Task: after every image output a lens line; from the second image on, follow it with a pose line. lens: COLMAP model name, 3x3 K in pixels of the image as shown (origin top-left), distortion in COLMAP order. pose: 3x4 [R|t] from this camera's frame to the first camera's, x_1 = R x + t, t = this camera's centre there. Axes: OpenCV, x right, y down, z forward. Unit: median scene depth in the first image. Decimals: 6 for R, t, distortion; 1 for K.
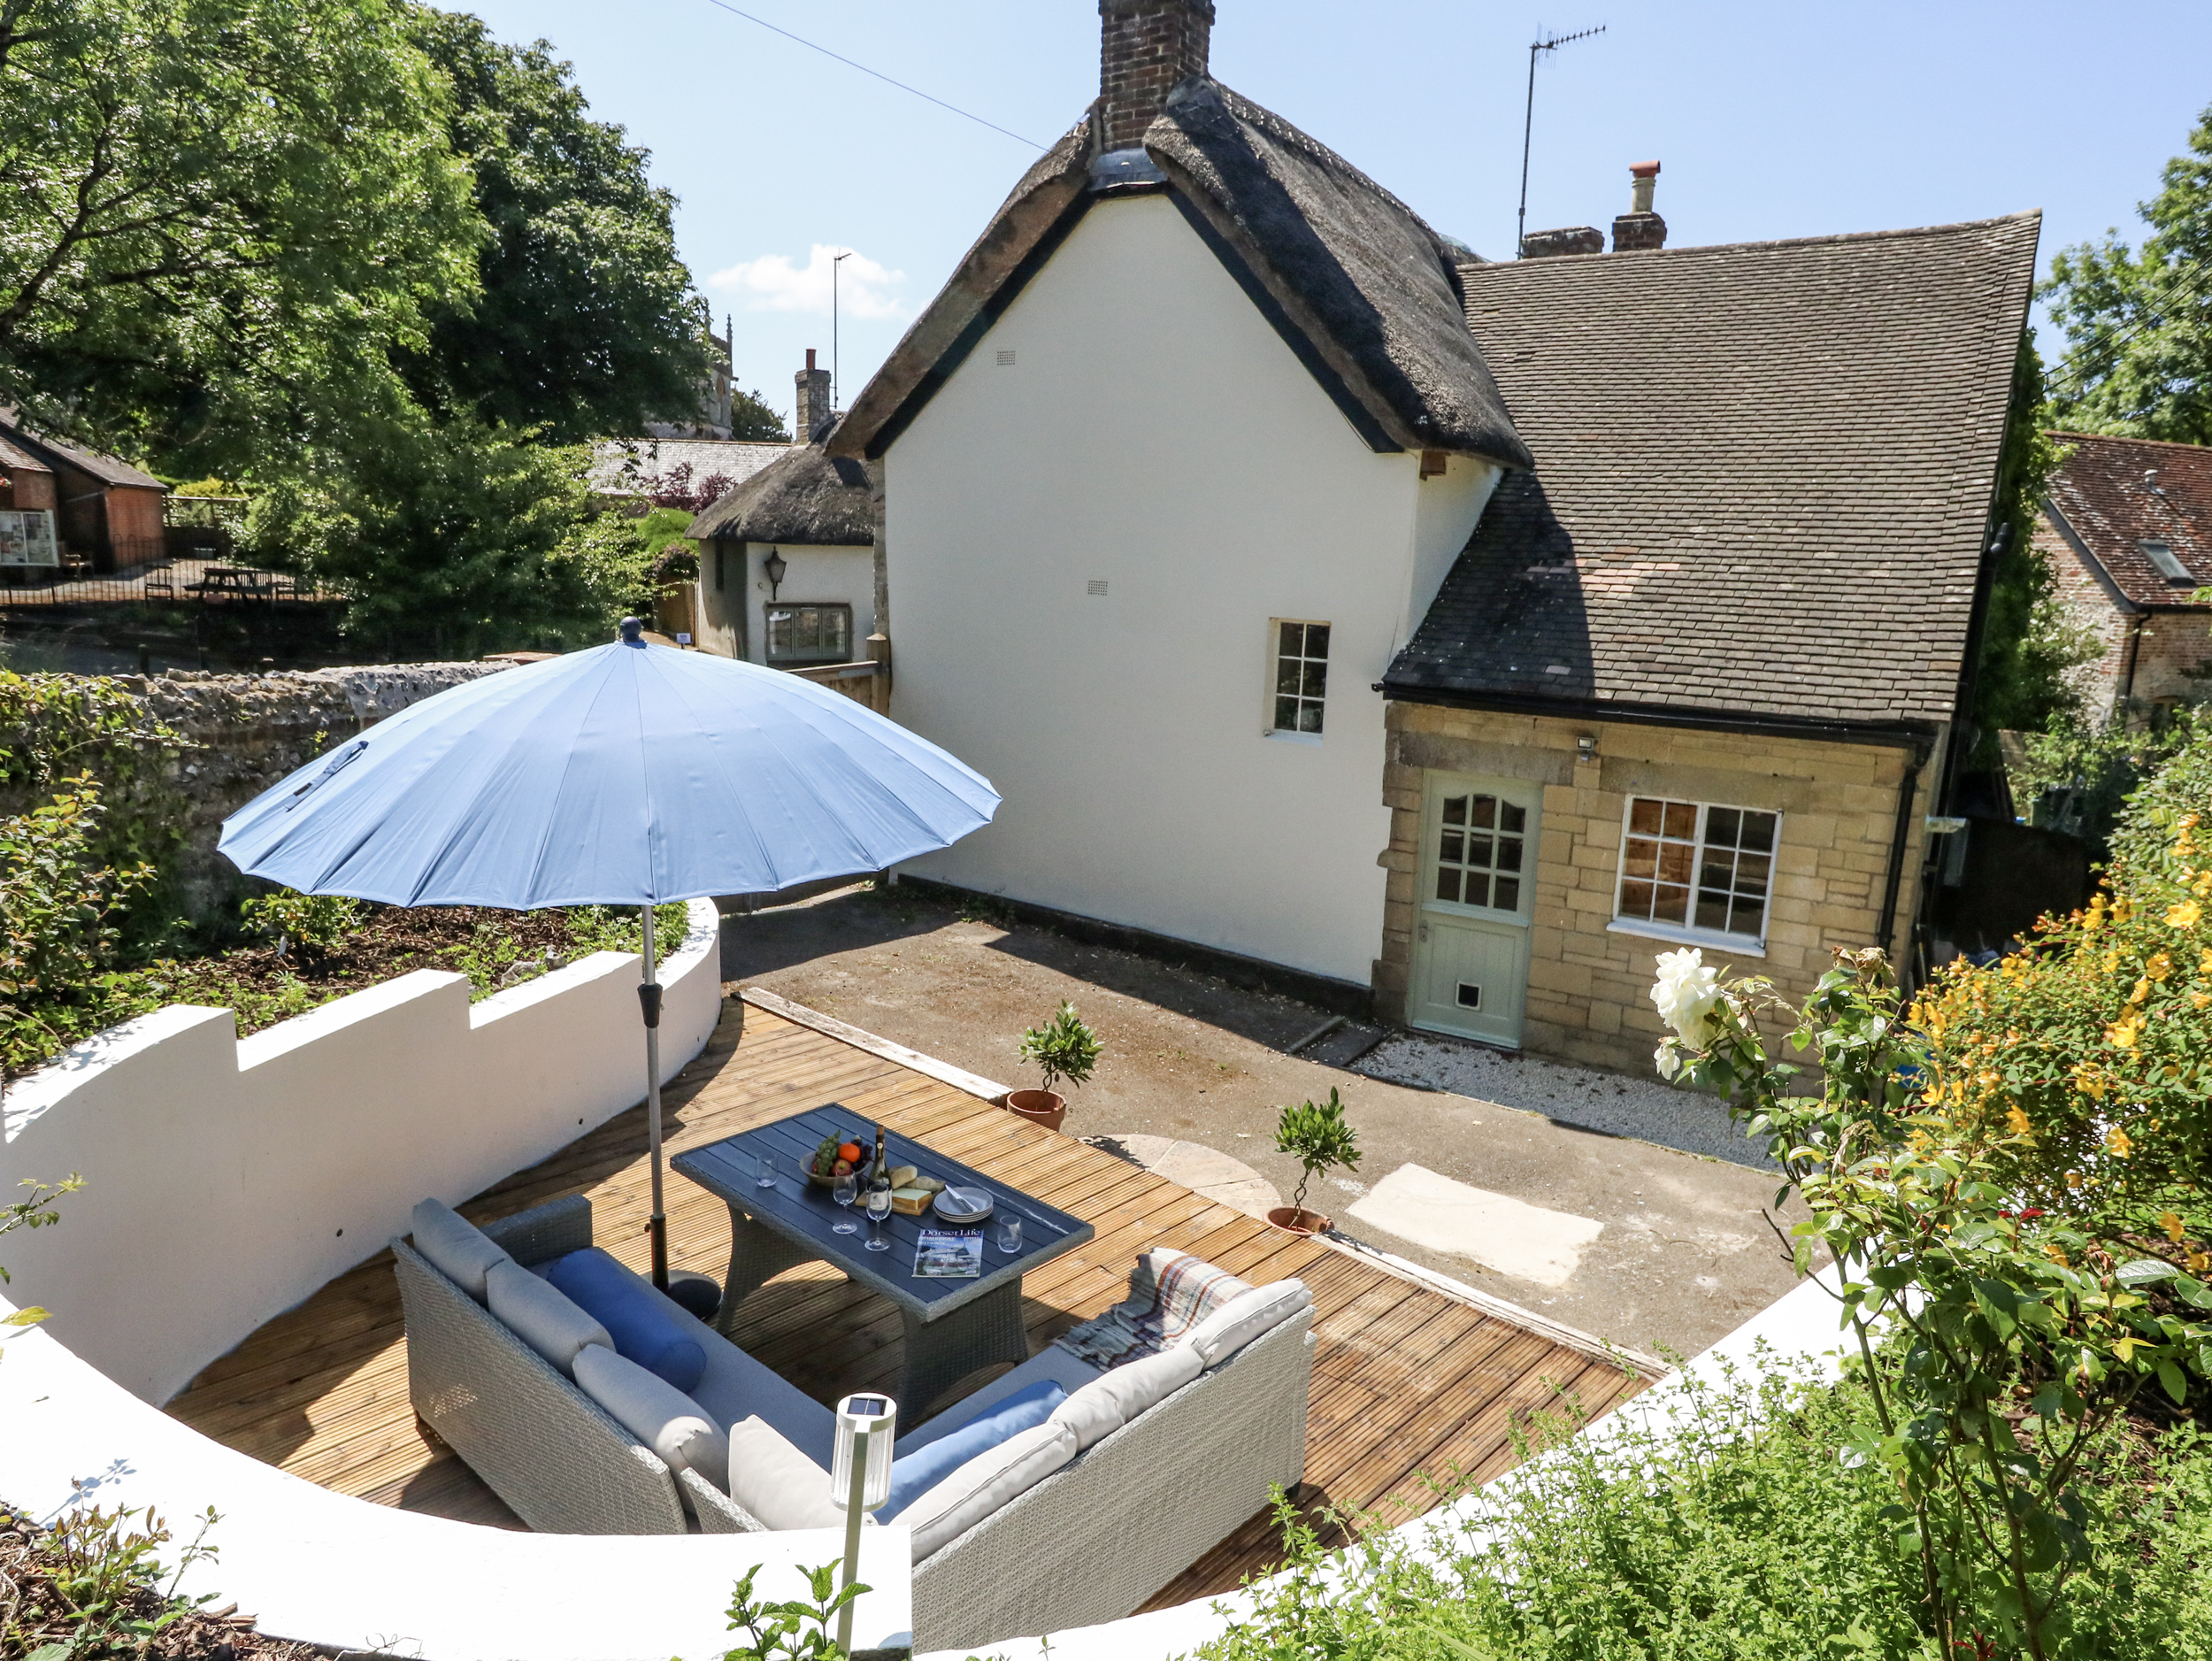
lens RADIAL K [[1316.2, 0, 1106.0], [0, 1316.2, 830.5], [0, 0, 1]] dist [-0.004771, -0.001733]
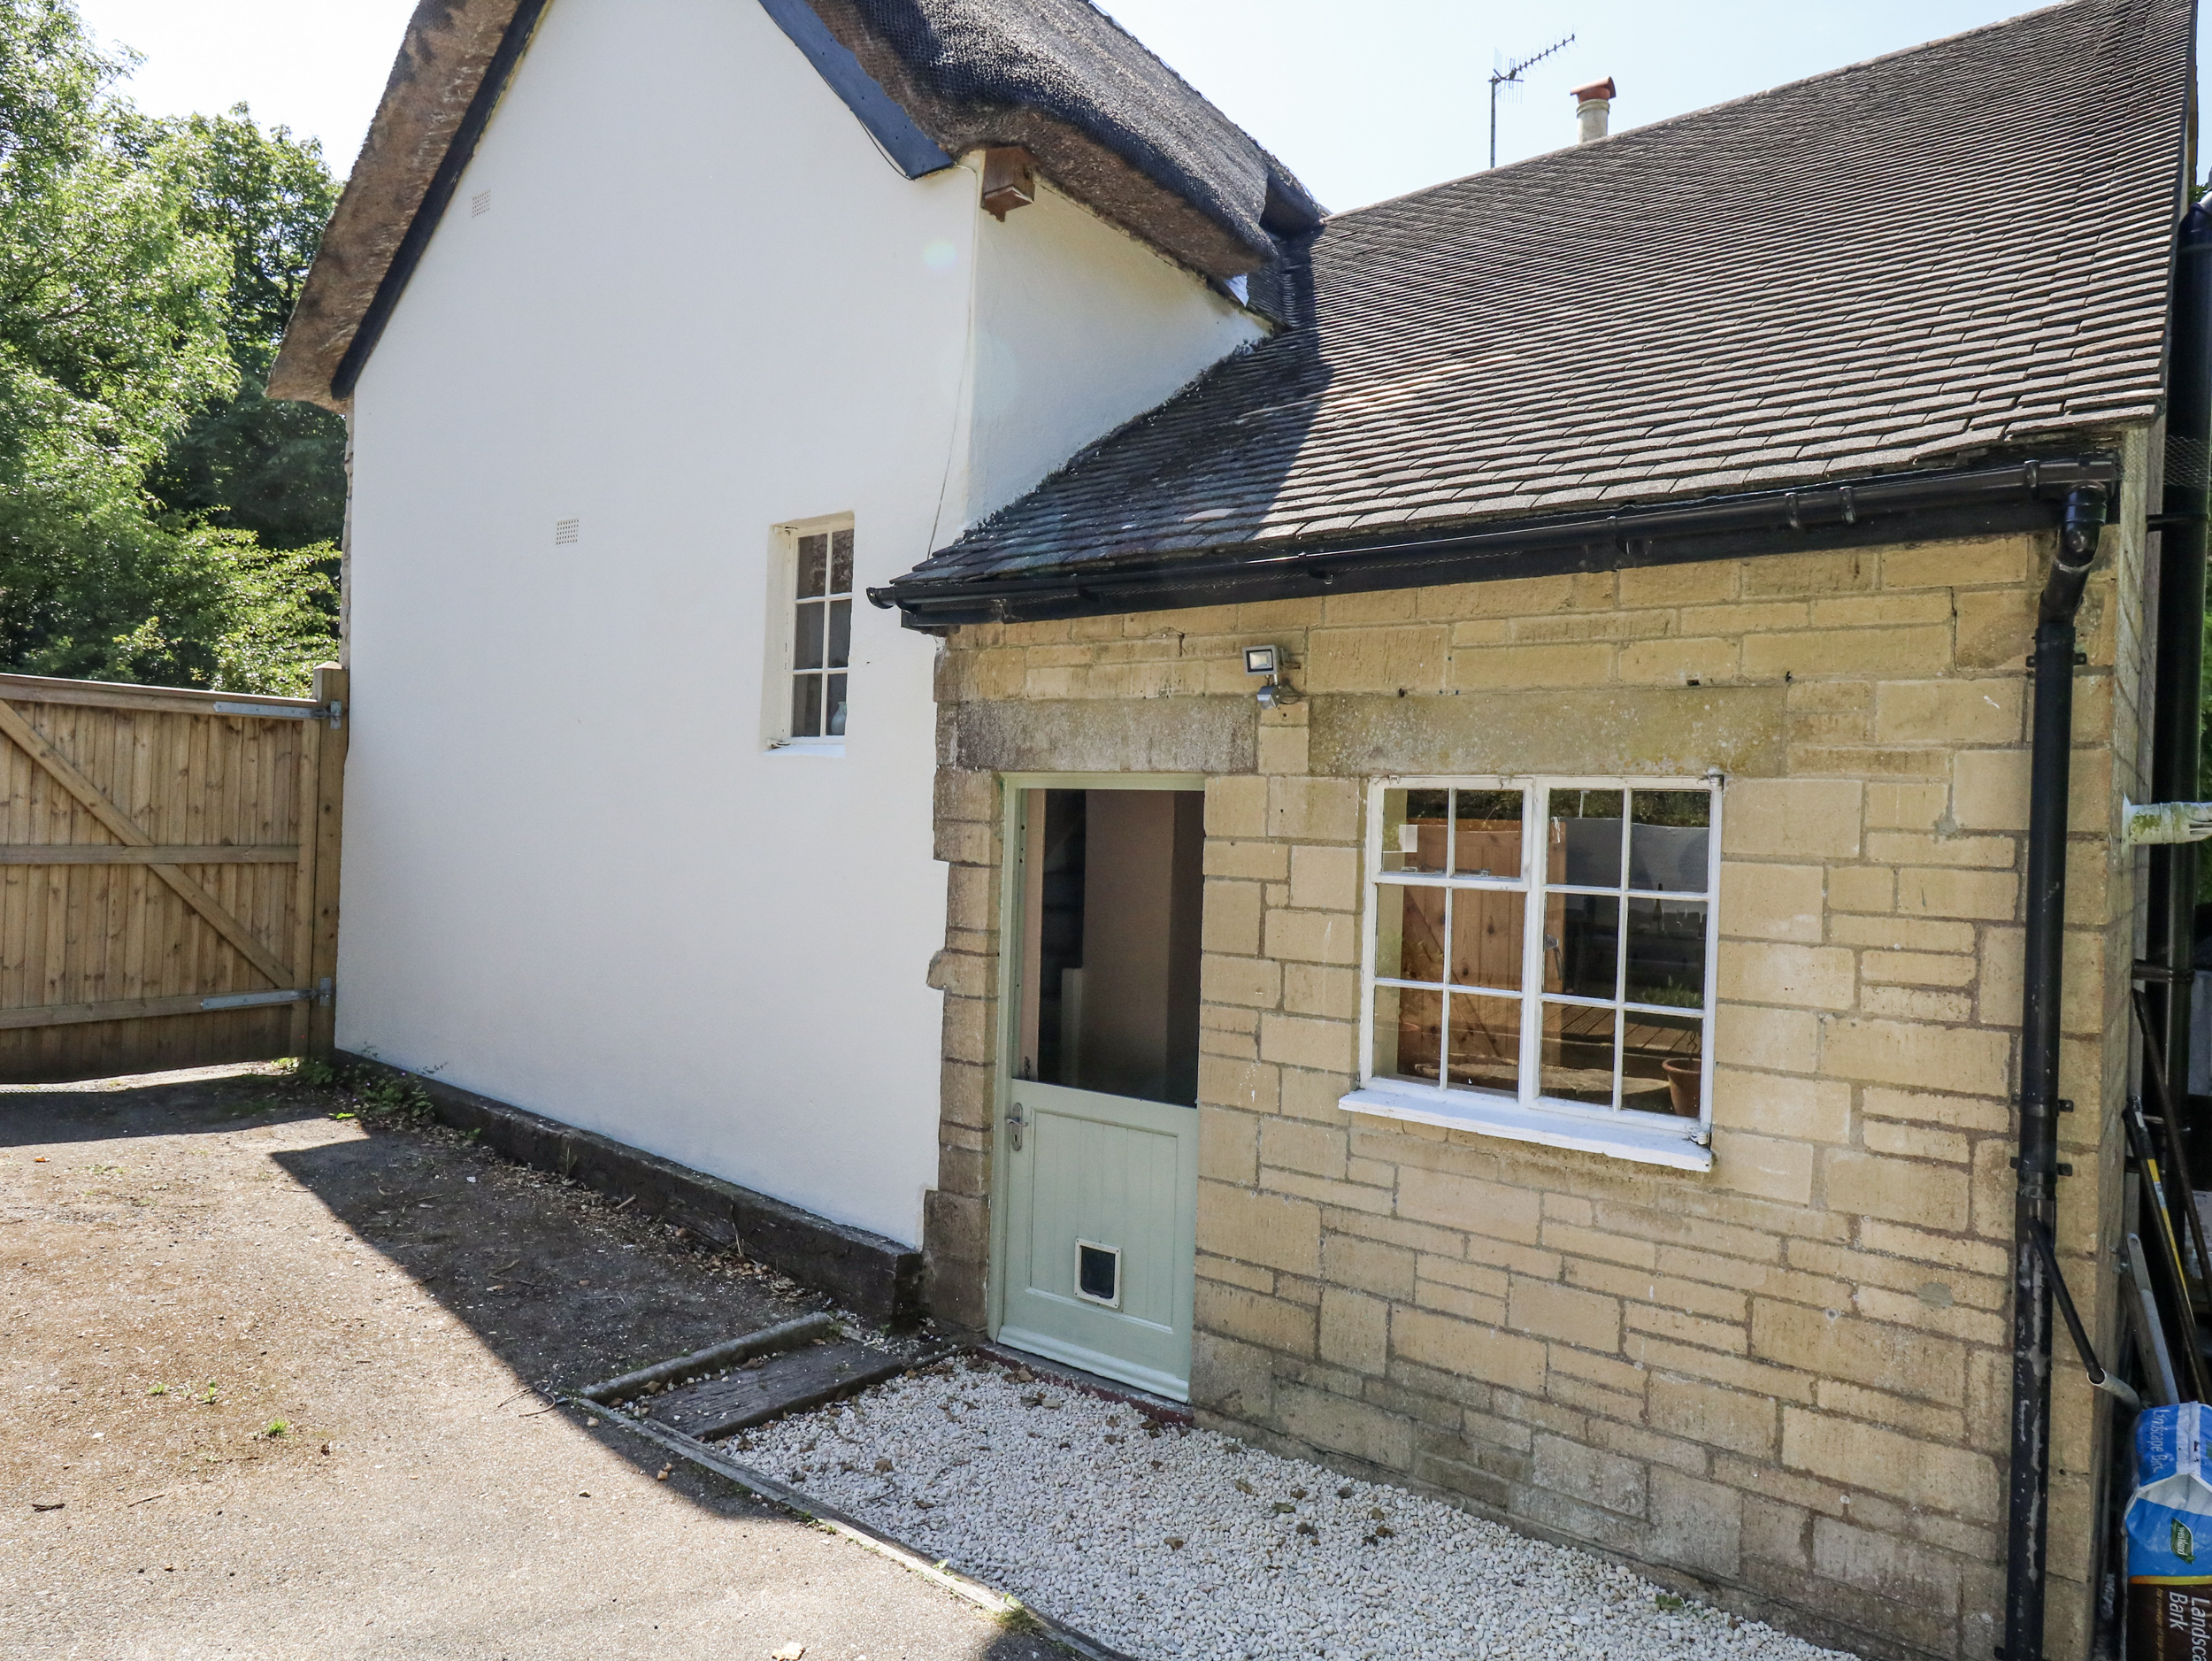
lens RADIAL K [[1386.1, 0, 1075.3], [0, 1386.1, 827.4], [0, 0, 1]] dist [-0.004217, -0.003843]
pose [[0.995749, 0.003612, -0.092040, 0.311629], [-0.022747, 0.977924, -0.207717, 0.075207], [0.089258, 0.208928, 0.973849, 0.507523]]
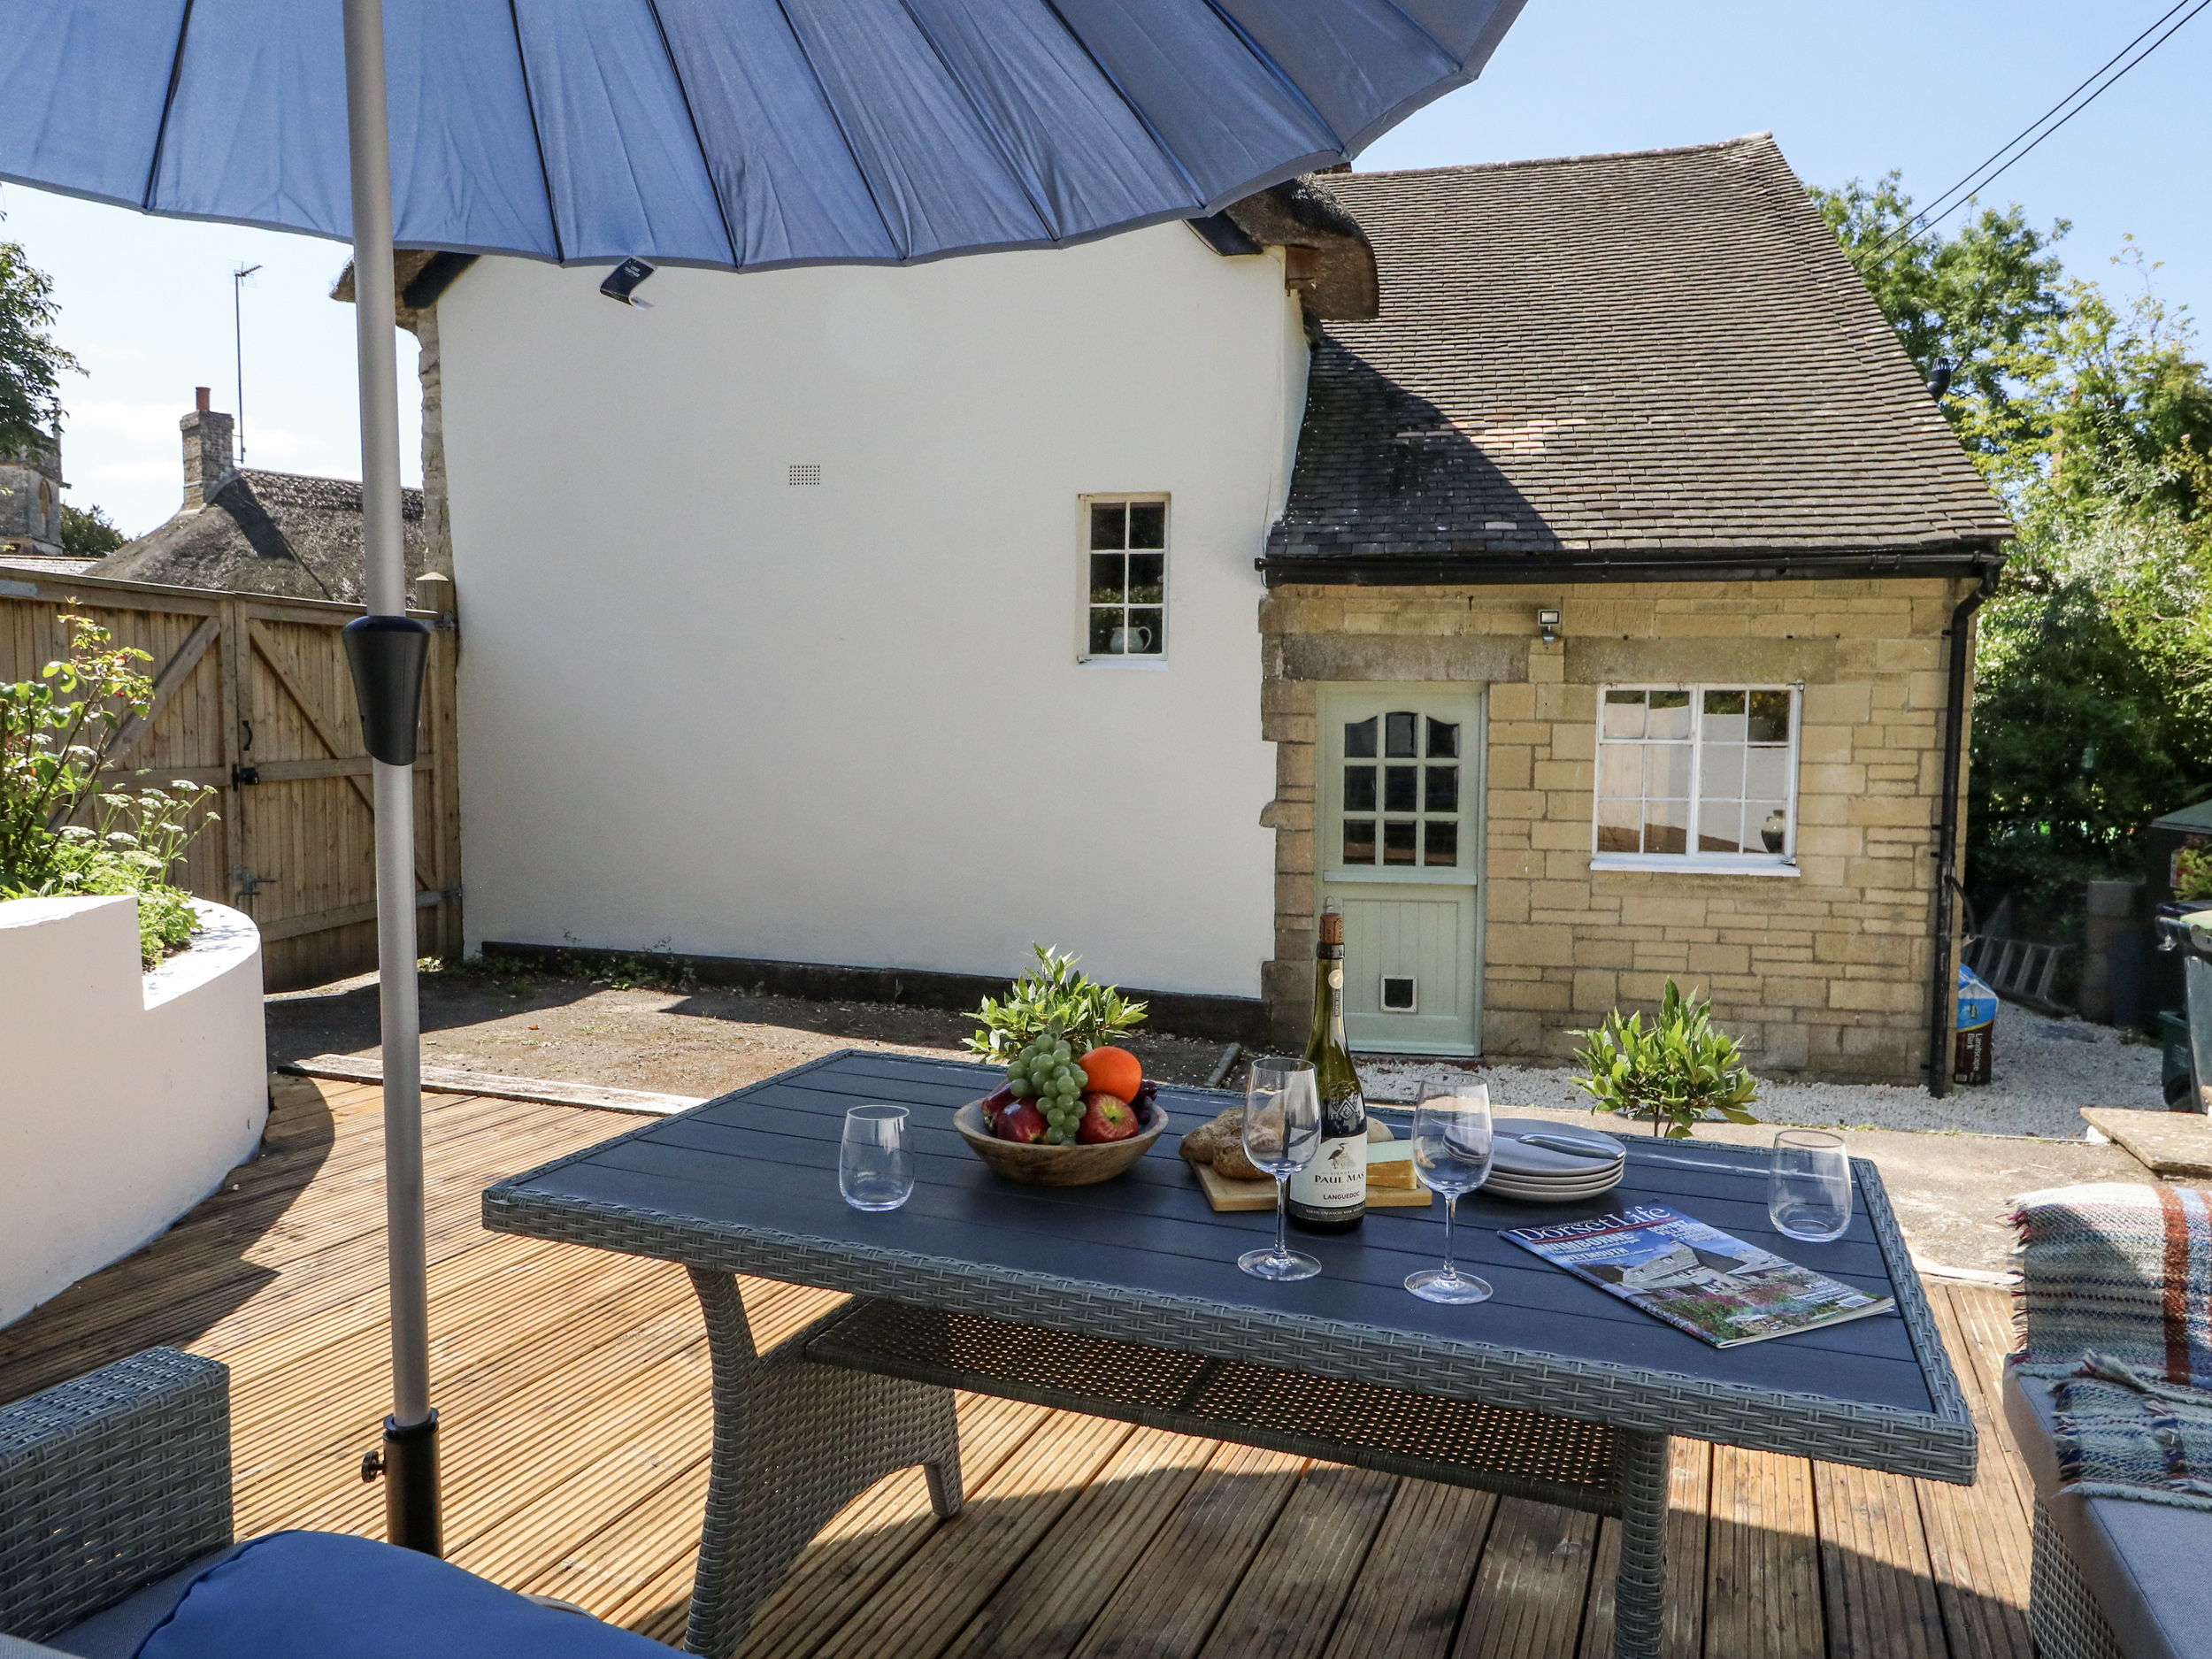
lens RADIAL K [[1444.8, 0, 1106.0], [0, 1444.8, 829.5], [0, 0, 1]] dist [-0.003264, -0.004699]
pose [[0.937470, -0.053444, 0.343938, -0.144796], [0.092989, 0.990681, -0.099519, 0.100451], [-0.335414, 0.125279, 0.933704, 0.300705]]
